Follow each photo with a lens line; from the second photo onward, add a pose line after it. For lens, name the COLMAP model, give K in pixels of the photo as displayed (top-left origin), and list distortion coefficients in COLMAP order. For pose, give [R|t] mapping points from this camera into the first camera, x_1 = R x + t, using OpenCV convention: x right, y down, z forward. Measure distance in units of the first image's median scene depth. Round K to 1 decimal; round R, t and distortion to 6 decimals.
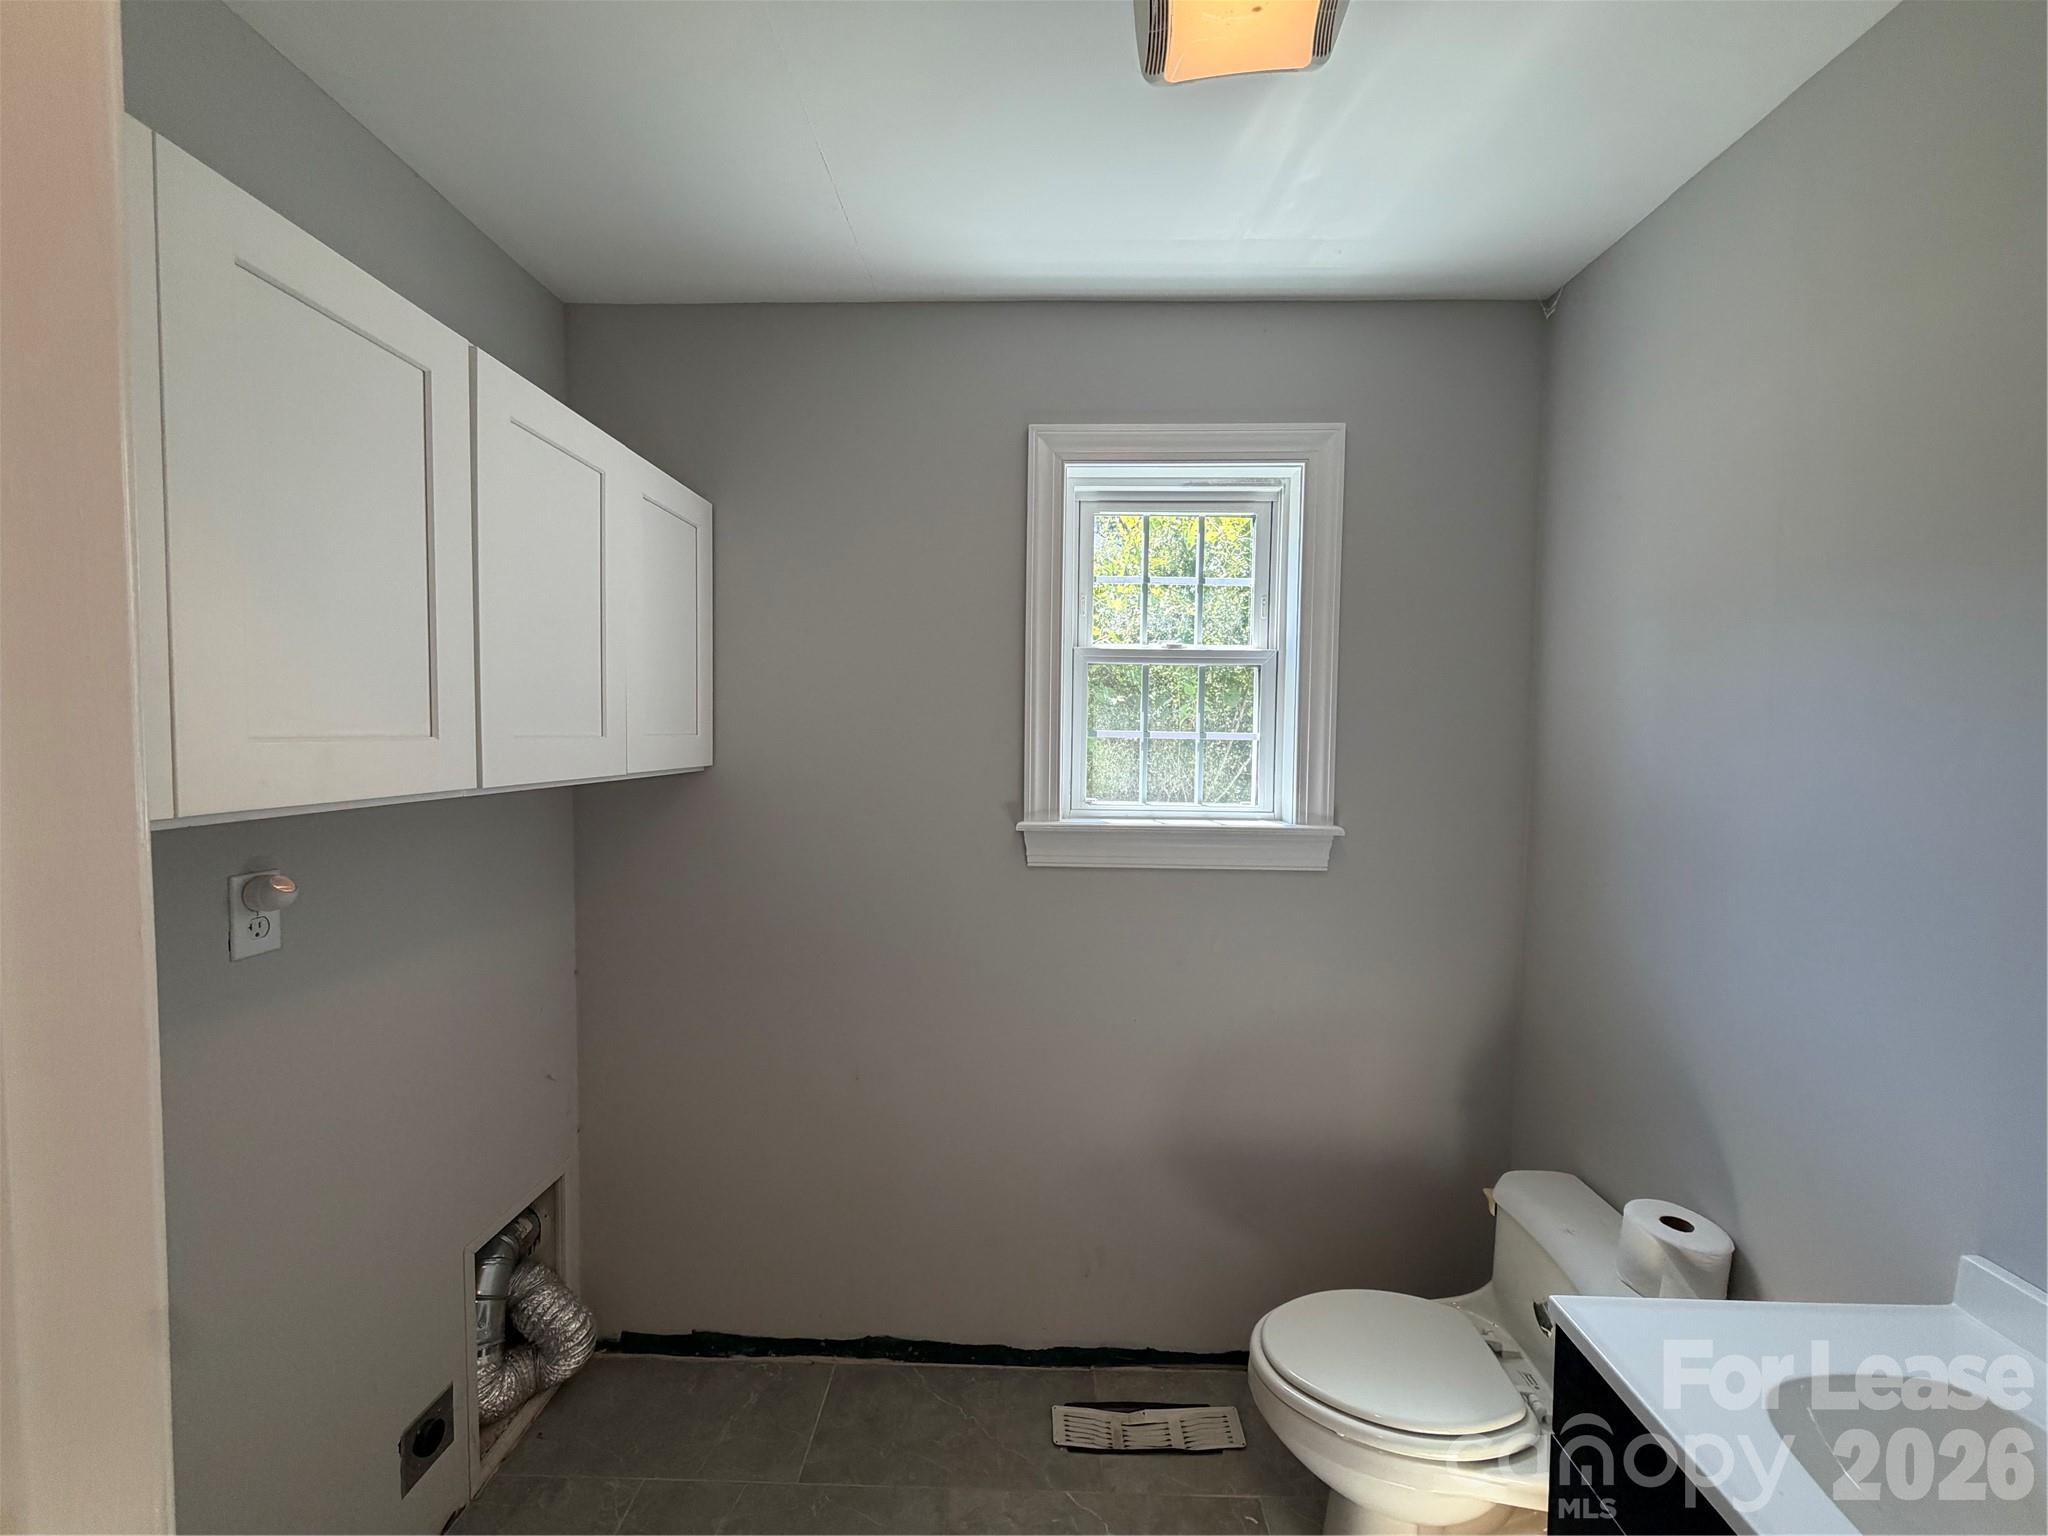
lens RADIAL K [[819.2, 0, 1025.2], [0, 819.2, 765.7], [0, 0, 1]] dist [-0.001506, -0.000021]
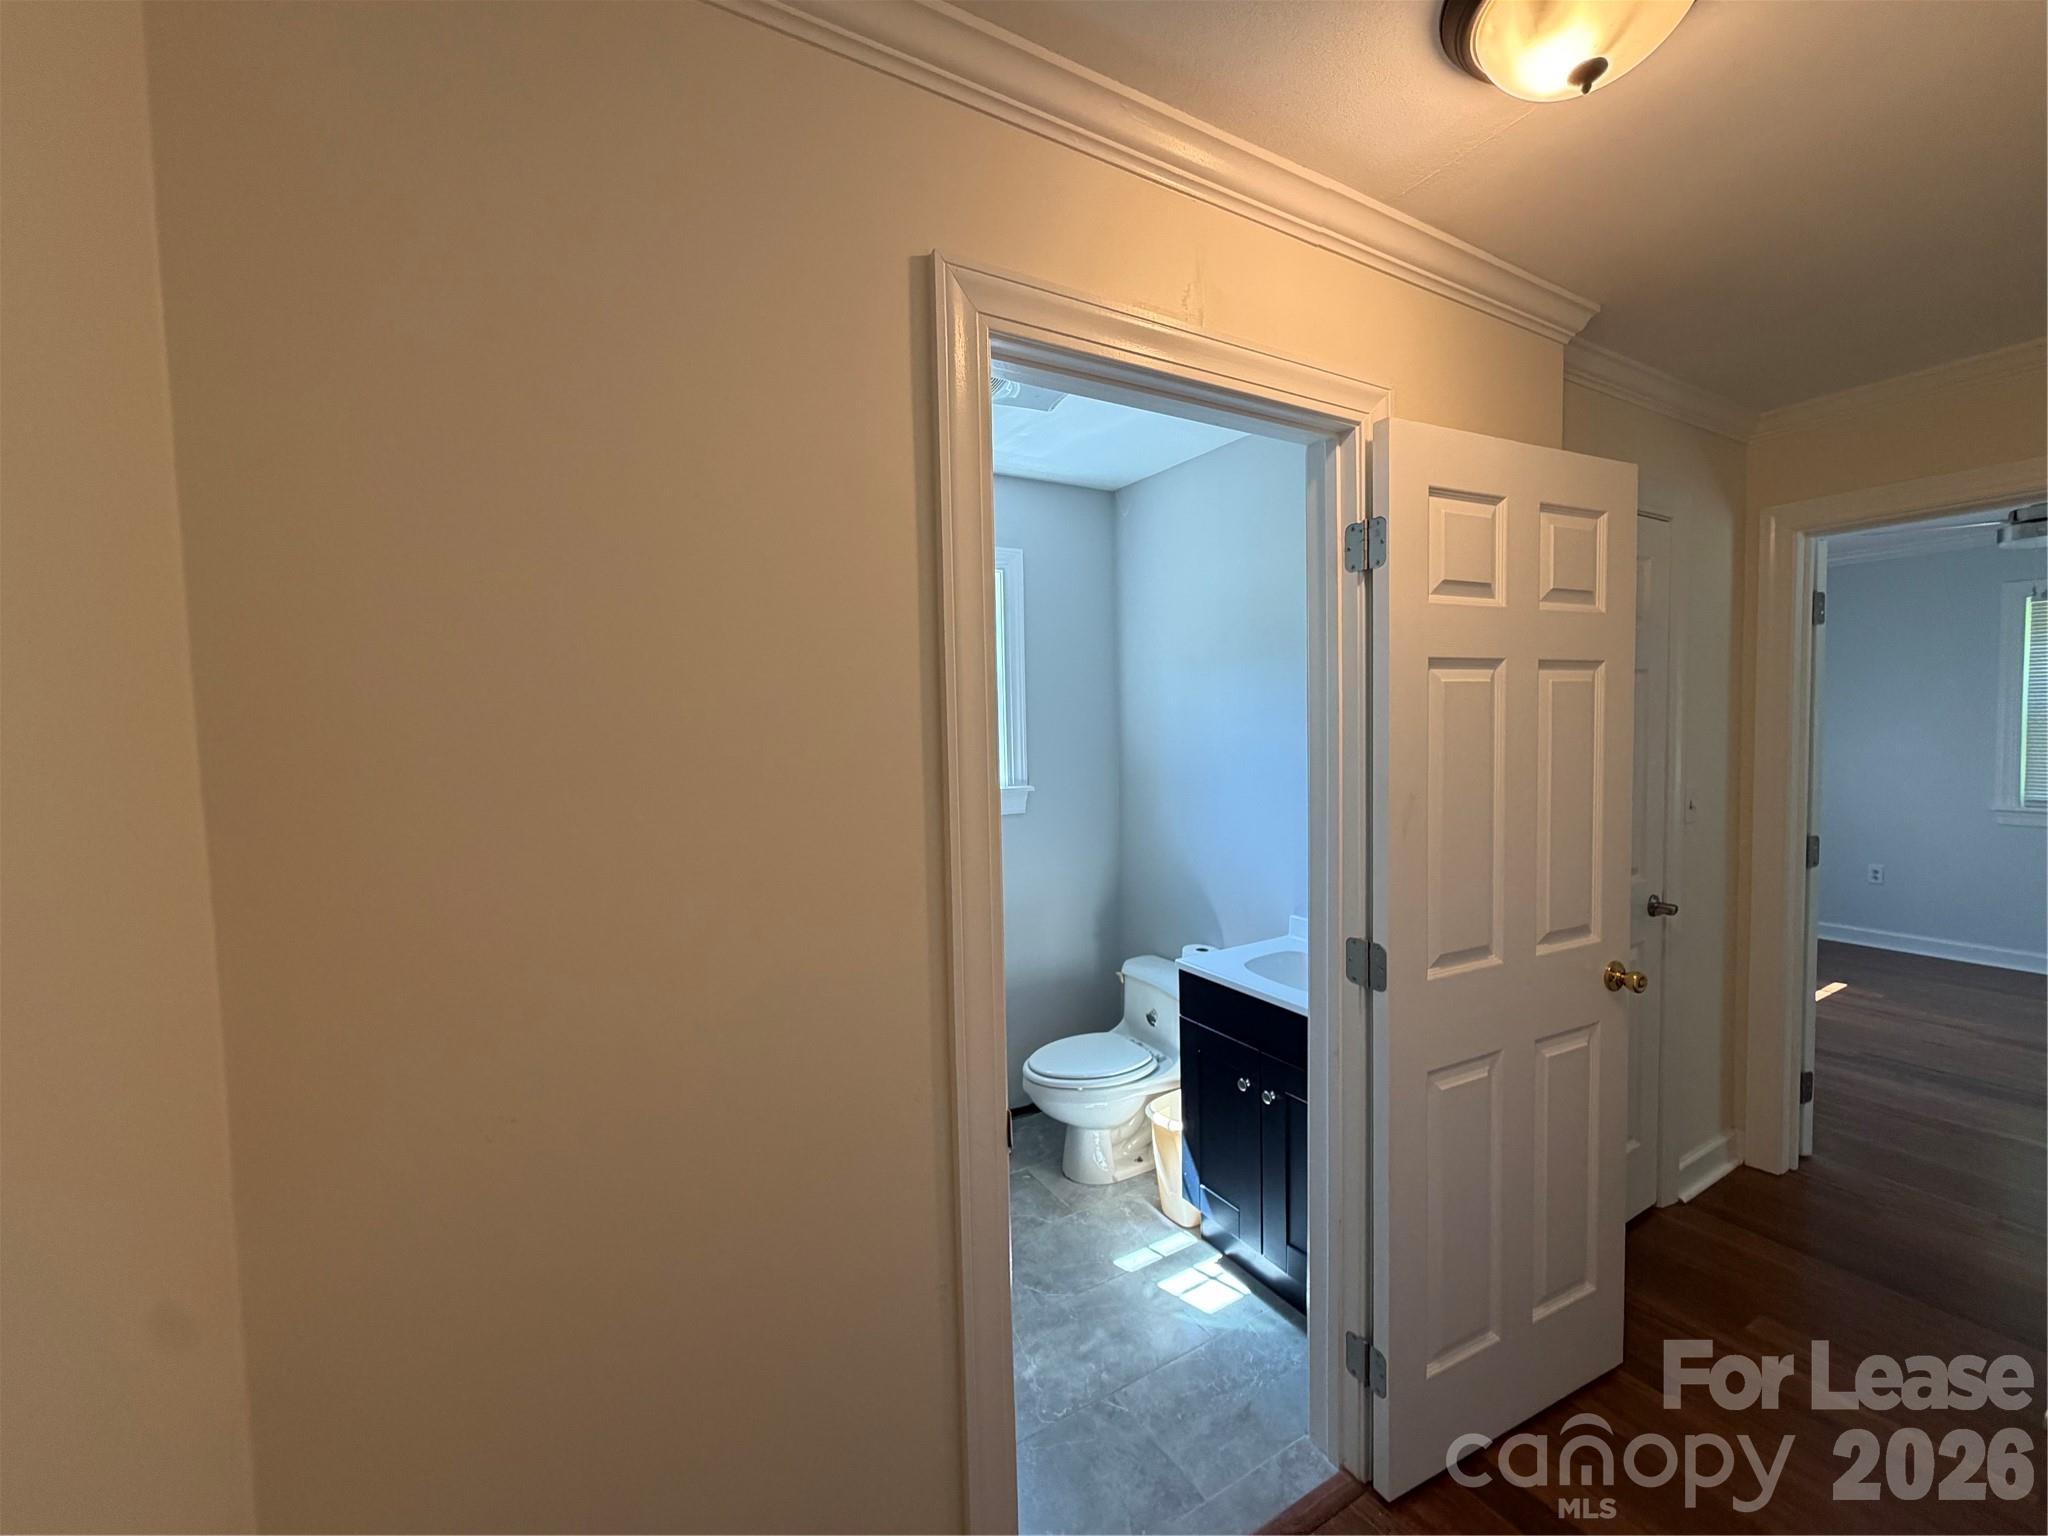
lens RADIAL K [[819.2, 0, 1026.7], [0, 819.2, 767.0], [0, 0, 1]] dist [-0.001506, -0.000021]
pose [[0.849039, -0.062606, 0.524608, -0.515835], [0.060875, 0.997933, 0.020571, 0.000218], [-0.524811, 0.014470, 0.851096, -0.445595]]
